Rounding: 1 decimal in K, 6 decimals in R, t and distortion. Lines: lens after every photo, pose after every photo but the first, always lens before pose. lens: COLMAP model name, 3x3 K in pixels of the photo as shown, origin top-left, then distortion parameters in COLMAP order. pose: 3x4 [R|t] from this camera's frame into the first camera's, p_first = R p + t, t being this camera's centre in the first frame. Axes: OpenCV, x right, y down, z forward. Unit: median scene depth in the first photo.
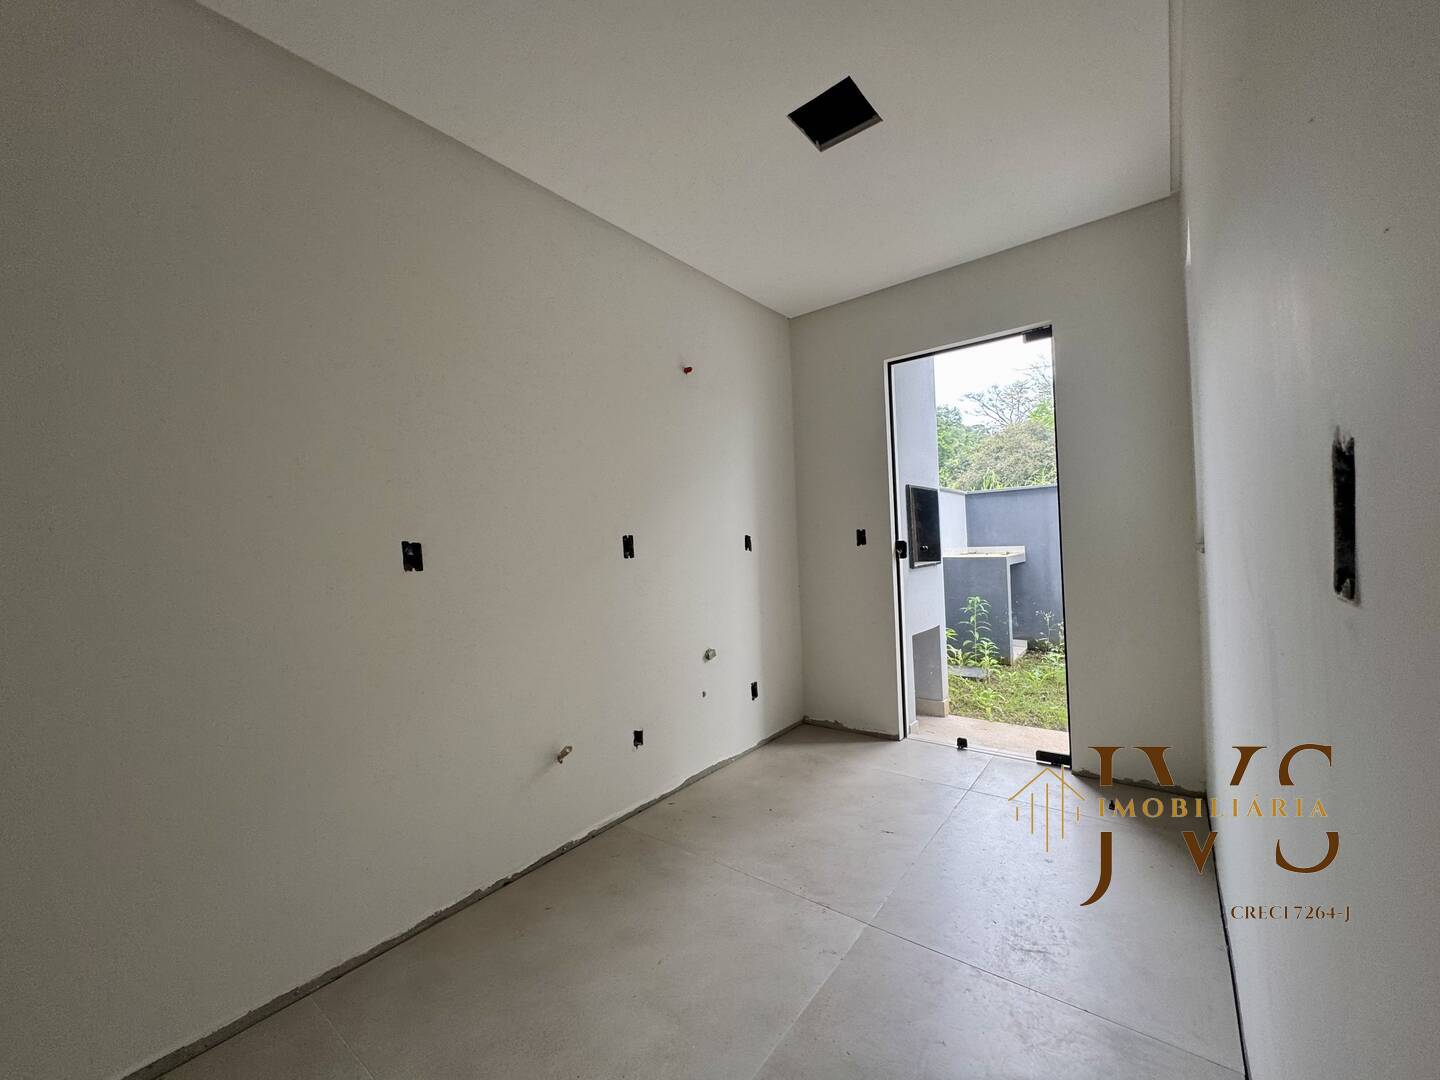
lens RADIAL K [[576.3, 0, 718.9], [0, 576.3, 538.5], [0, 0, 1]] dist [-0.001754, 0.000355]
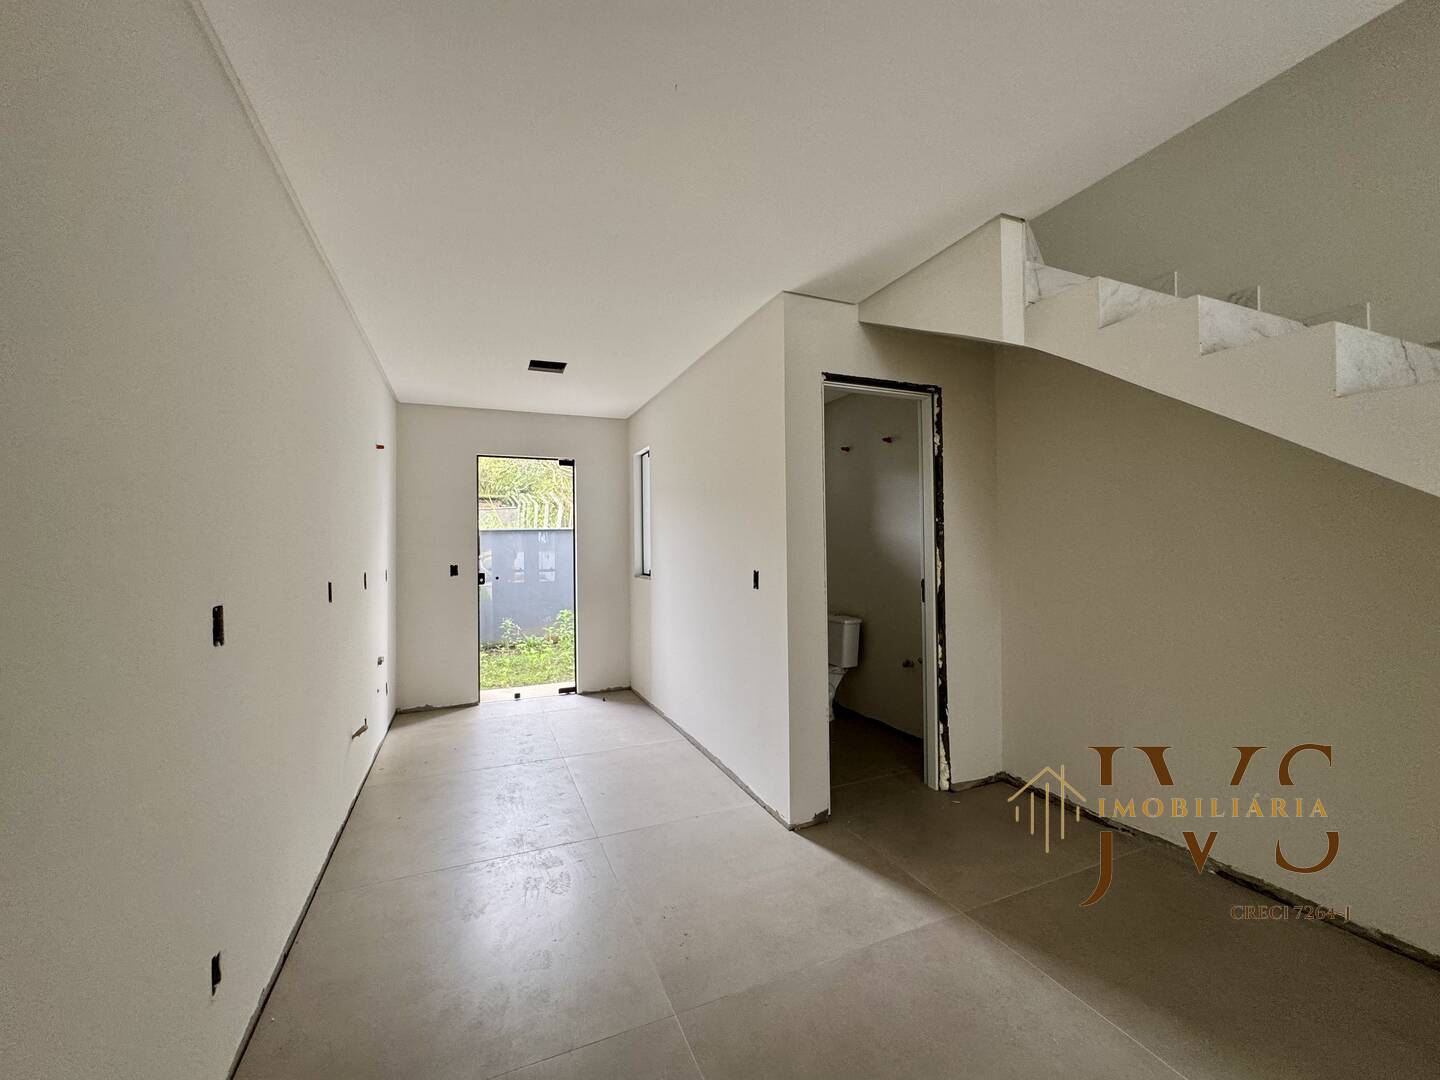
lens RADIAL K [[576.3, 0, 718.9], [0, 576.3, 538.5], [0, 0, 1]] dist [-0.001754, 0.000355]
pose [[0.476495, 0.046037, 0.877971, -0.835599], [-0.013344, 0.998892, -0.045135, -0.030617], [-0.879076, 0.009791, 0.476581, -0.322424]]
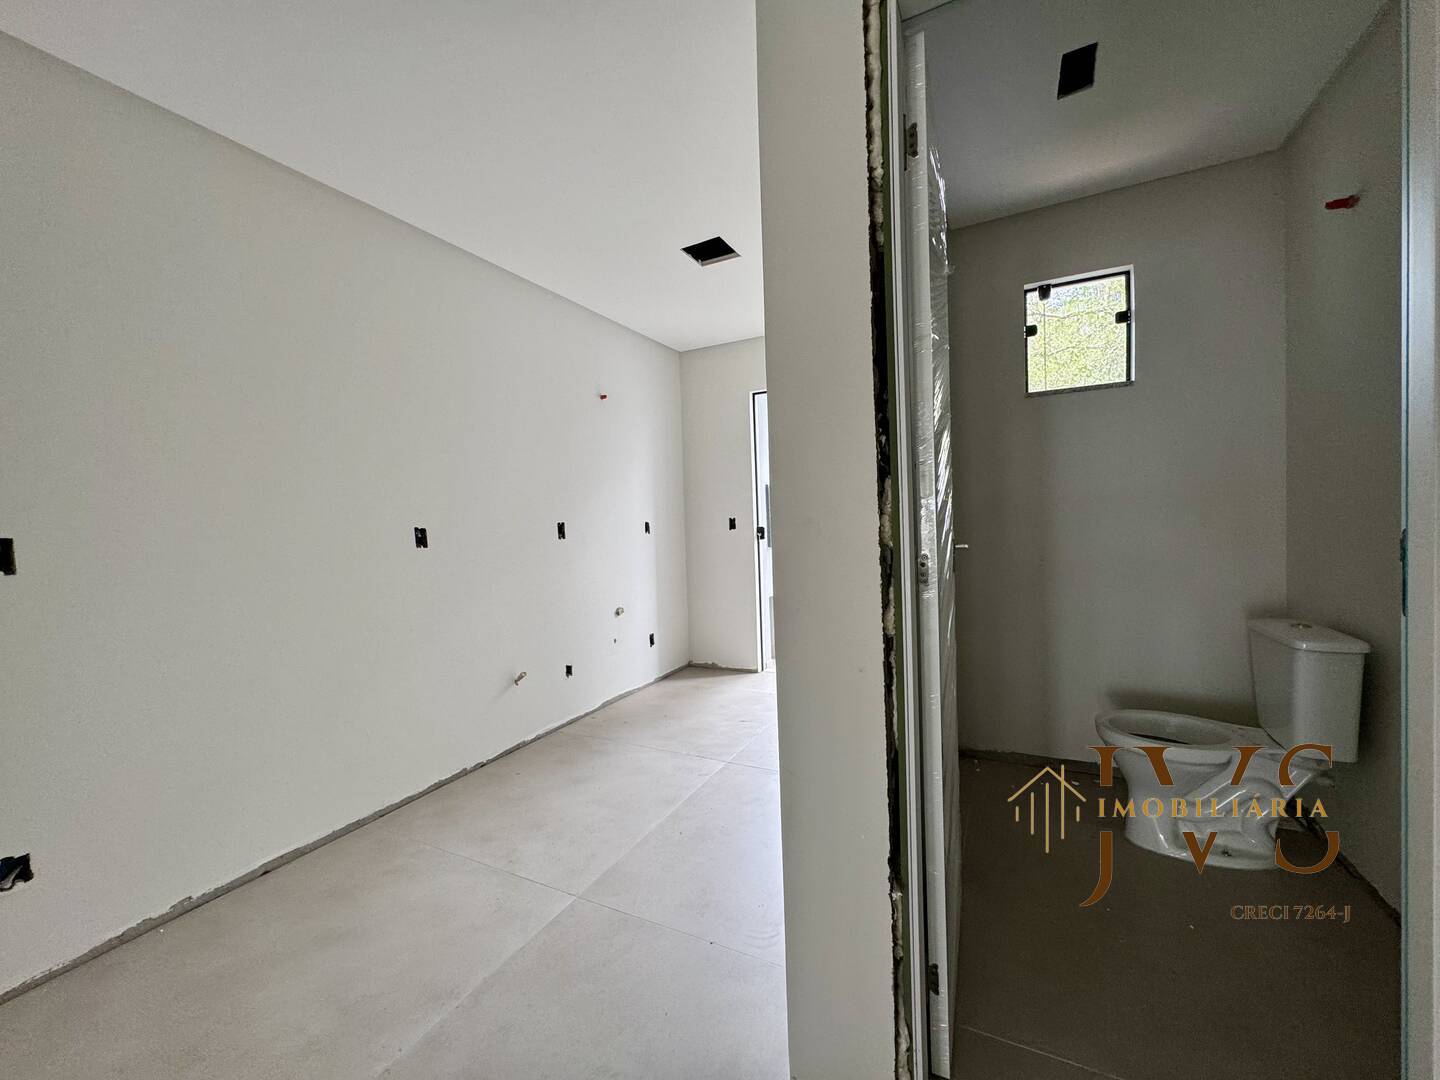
lens RADIAL K [[577.6, 0, 719.3], [0, 577.6, 538.6], [0, 0, 1]] dist [-0.001883, 0.000086]
pose [[0.980593, 0.000974, 0.196053, -0.052377], [-0.007121, 0.999505, 0.030654, -0.010147], [-0.195926, -0.031455, 0.980114, -0.359015]]
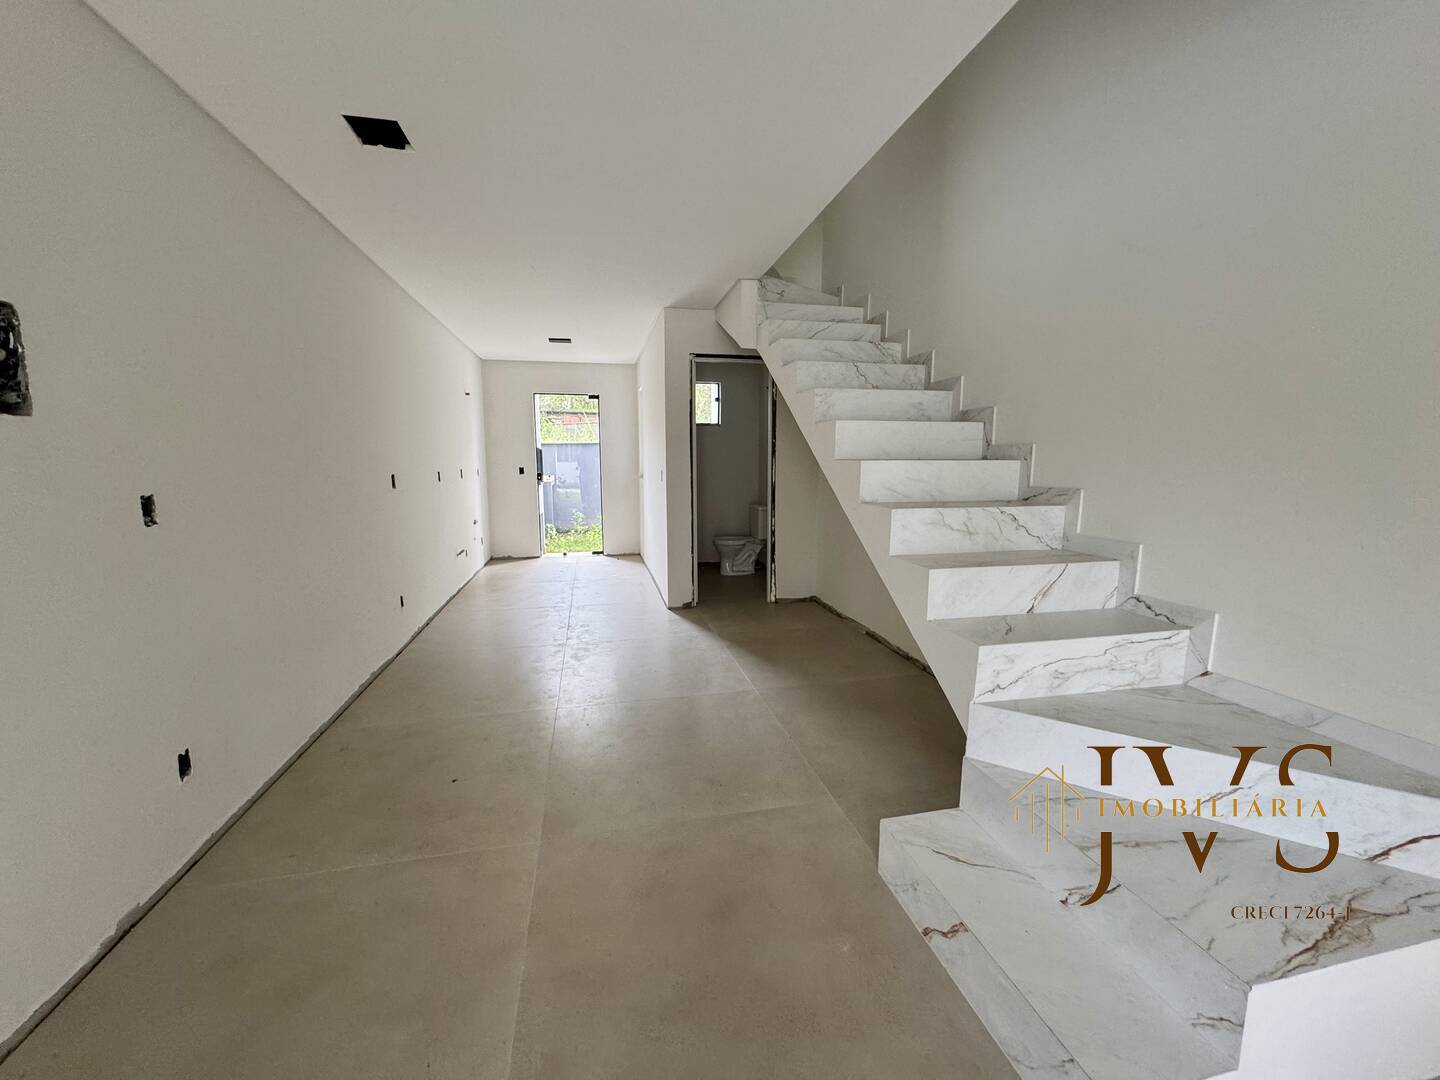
lens RADIAL K [[576.3, 0, 718.9], [0, 576.3, 538.5], [0, 0, 1]] dist [-0.001754, 0.000355]
pose [[0.633677, -0.065680, 0.770805, -1.182110], [-0.030187, 0.993531, 0.109474, -0.009929], [-0.773009, -0.092639, 0.627595, -1.190548]]
